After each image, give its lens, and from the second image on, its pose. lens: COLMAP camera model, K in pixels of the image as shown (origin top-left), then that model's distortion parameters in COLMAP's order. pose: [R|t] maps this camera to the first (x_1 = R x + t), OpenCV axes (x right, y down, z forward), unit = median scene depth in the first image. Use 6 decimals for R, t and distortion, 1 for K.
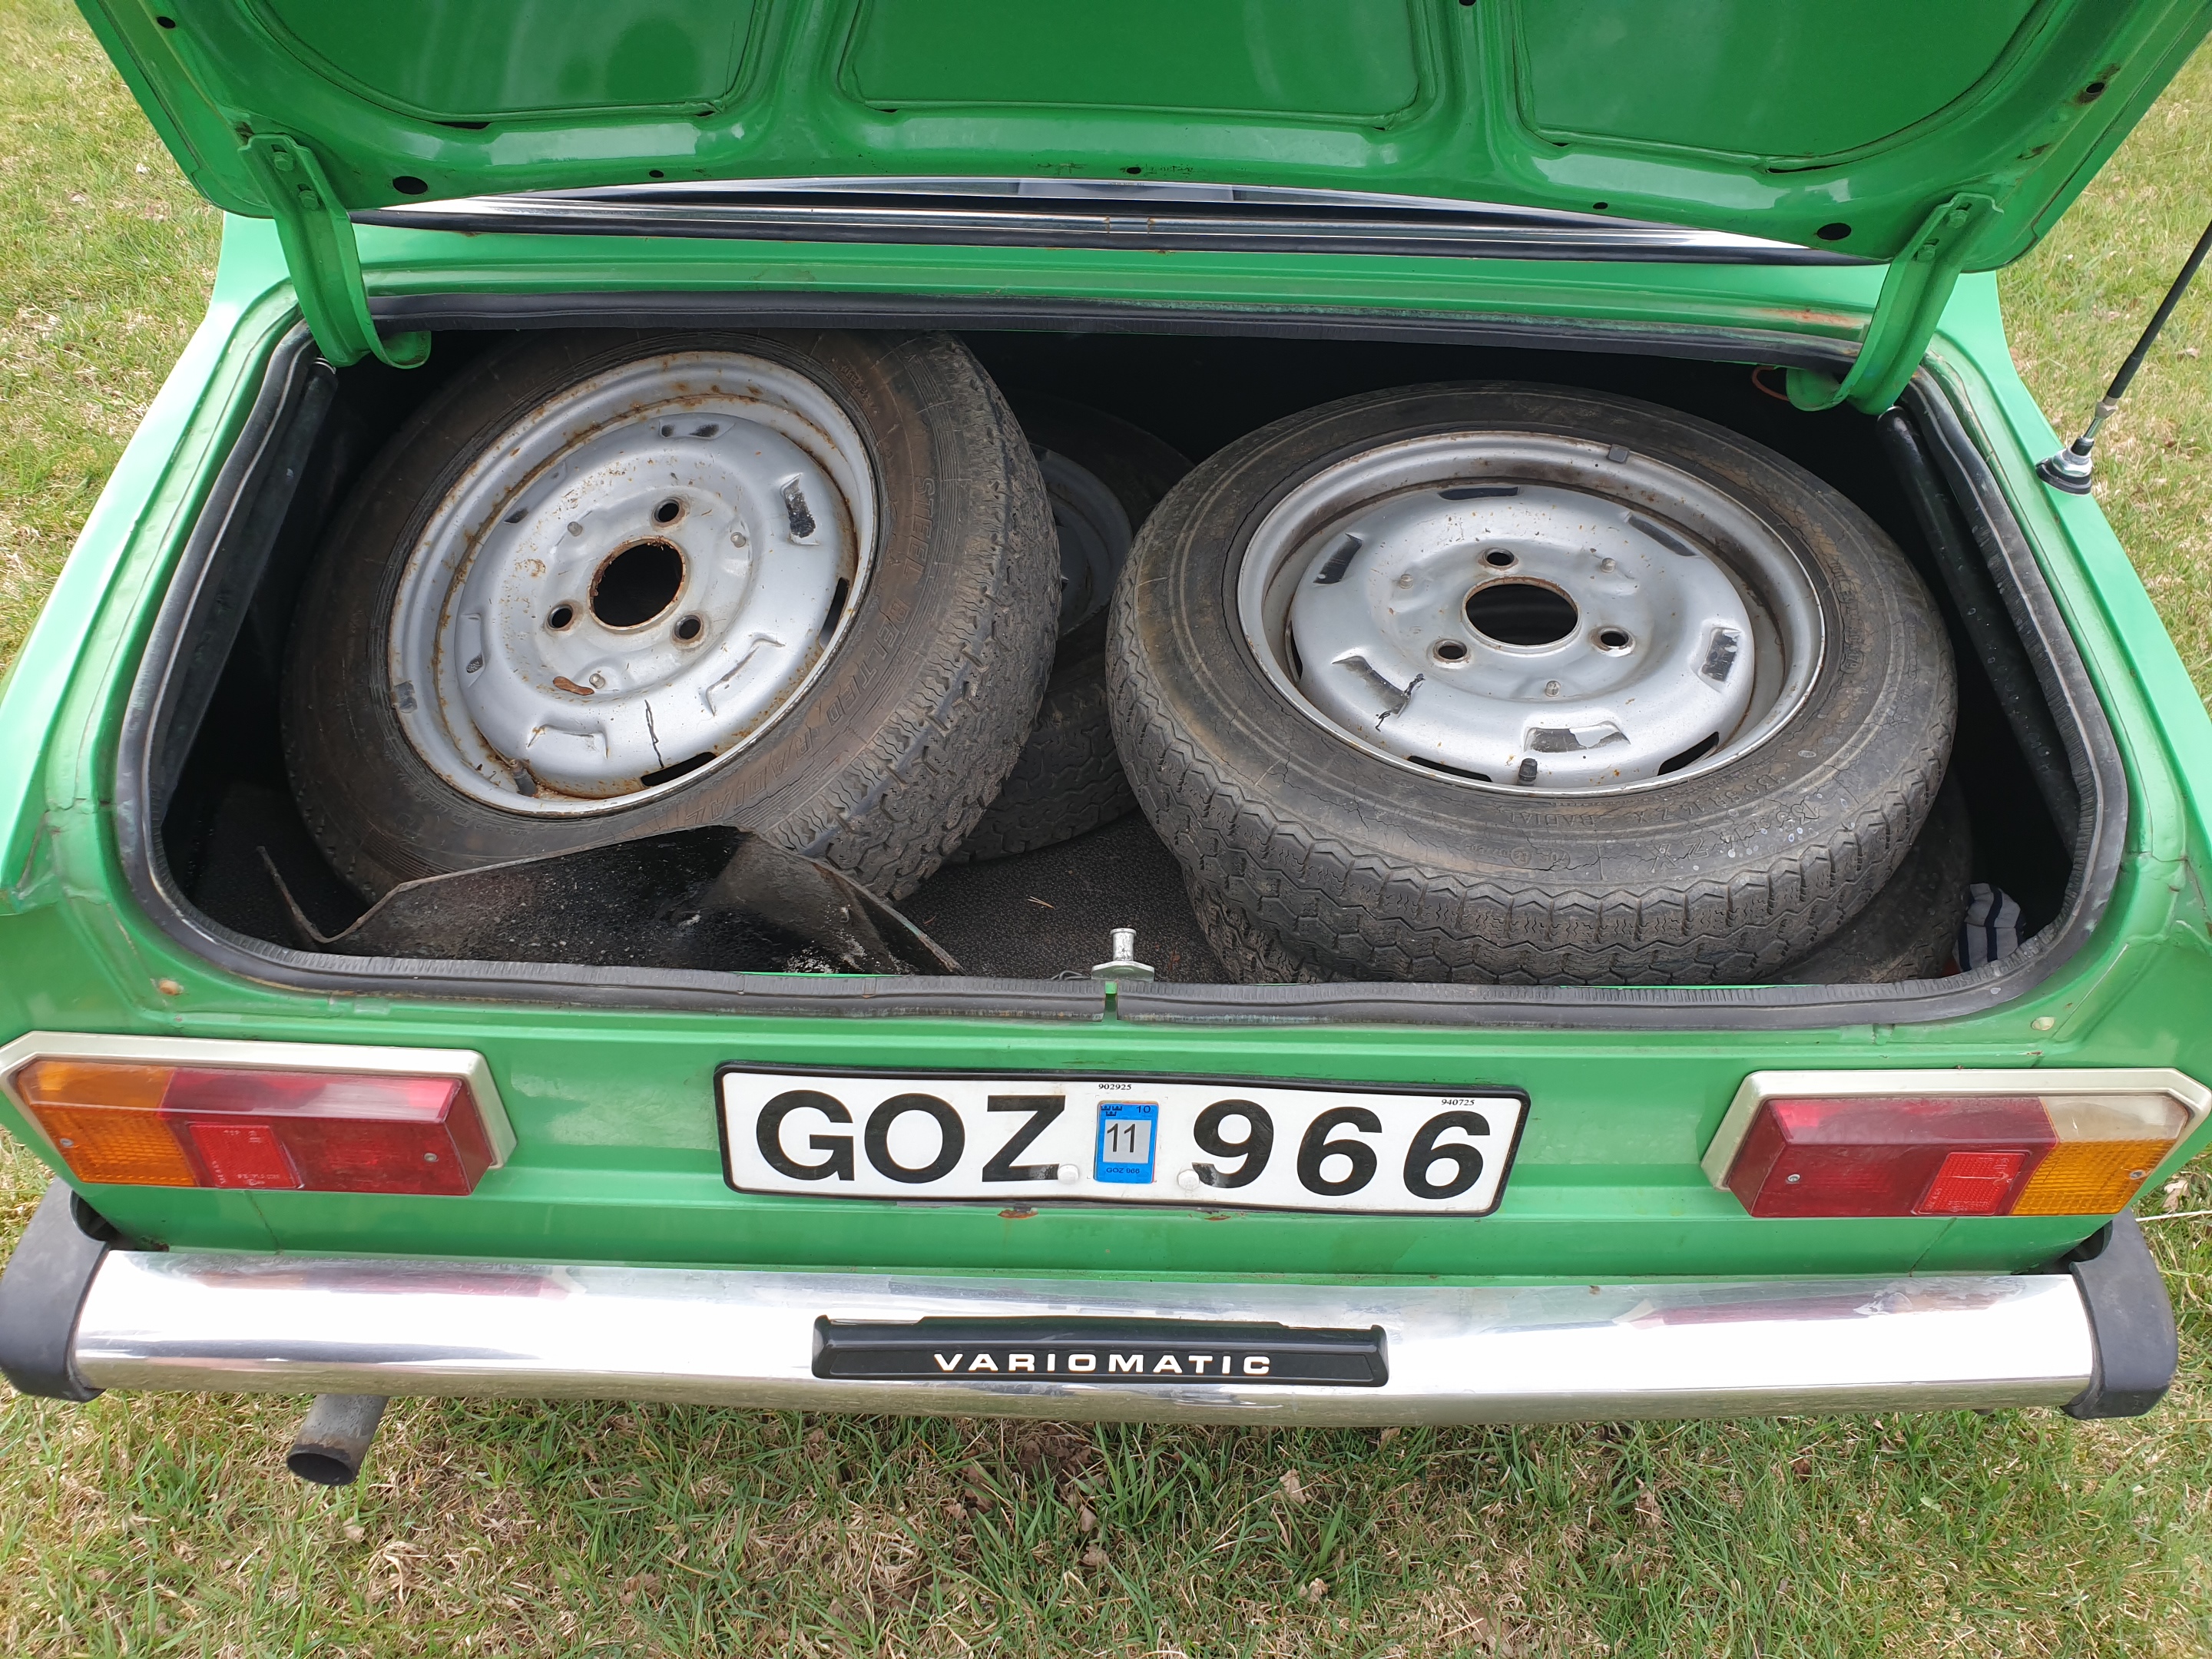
lens RADIAL K [[1833.0, 0, 1106.0], [0, 1833.0, 829.5], [0, 0, 1]] dist [0.511812, 0.000018]
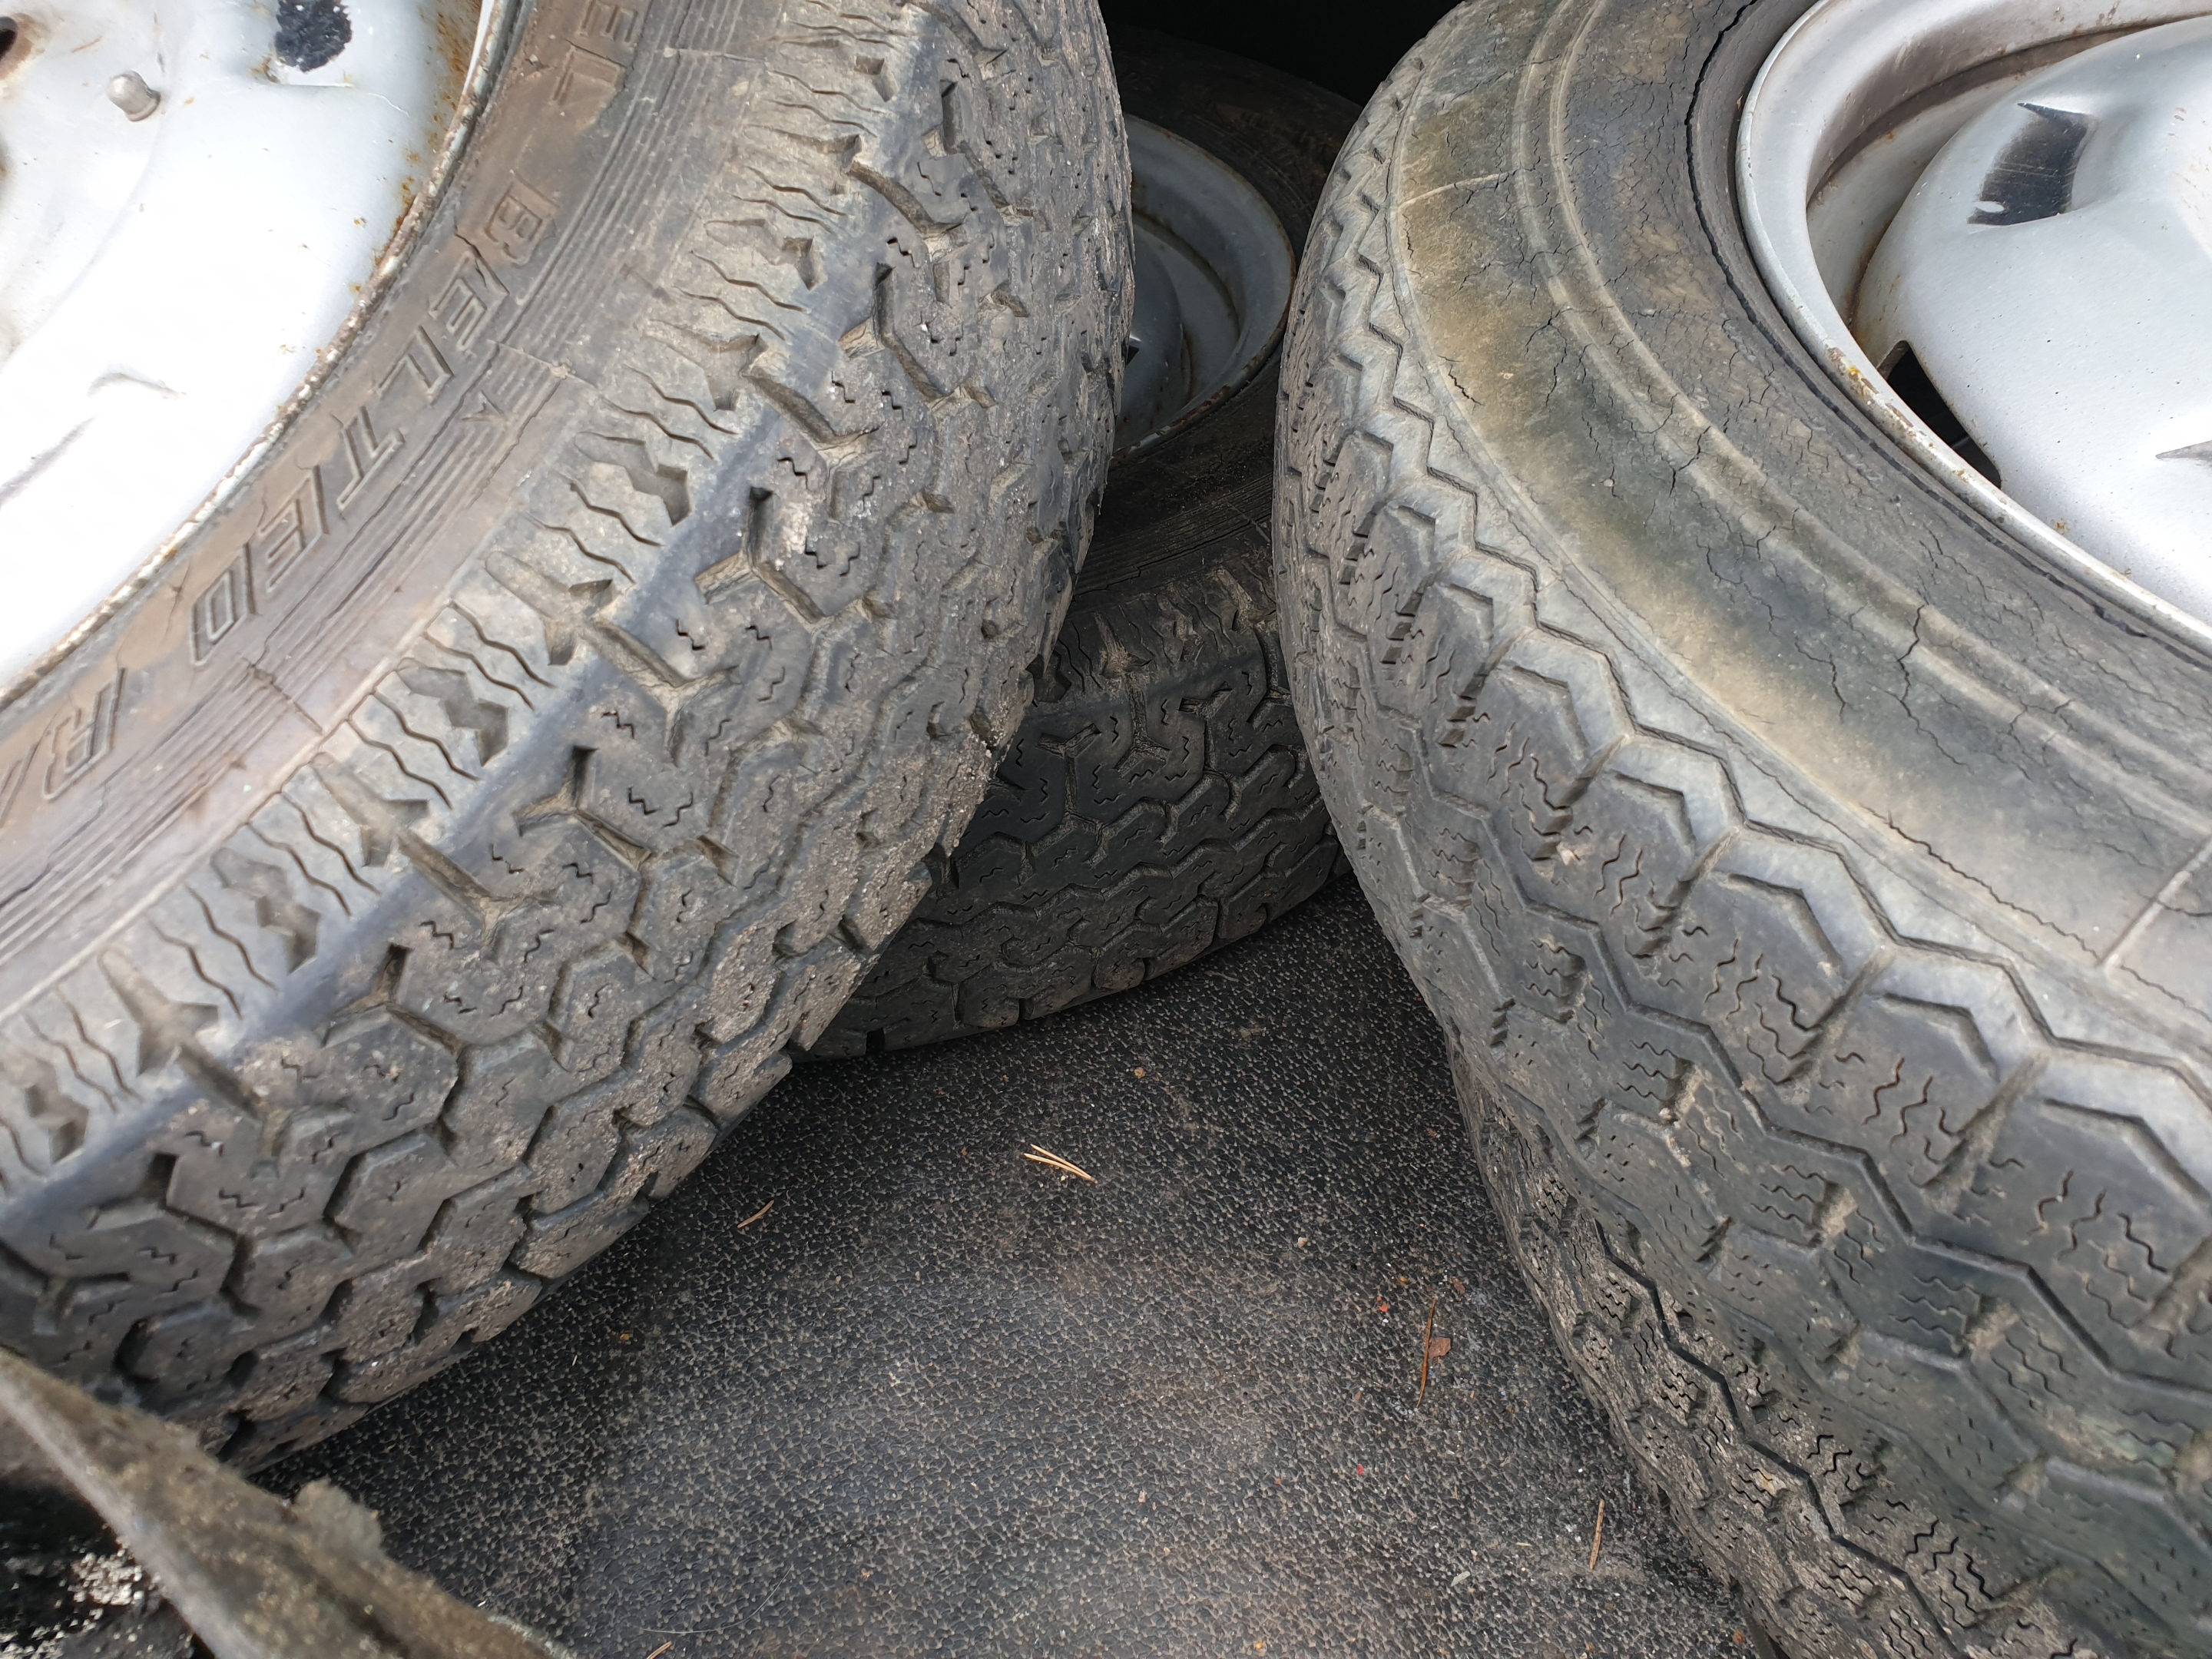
lens RADIAL K [[1865.6, 0, 1106.0], [0, 1865.6, 829.5], [0, 0, 1]] dist [-0.002078, 0.000455]
pose [[0.999671, 0.014810, -0.020954, -0.022890], [-0.014690, 0.999875, 0.005837, -0.036069], [0.021038, -0.005527, 0.999763, 0.740380]]
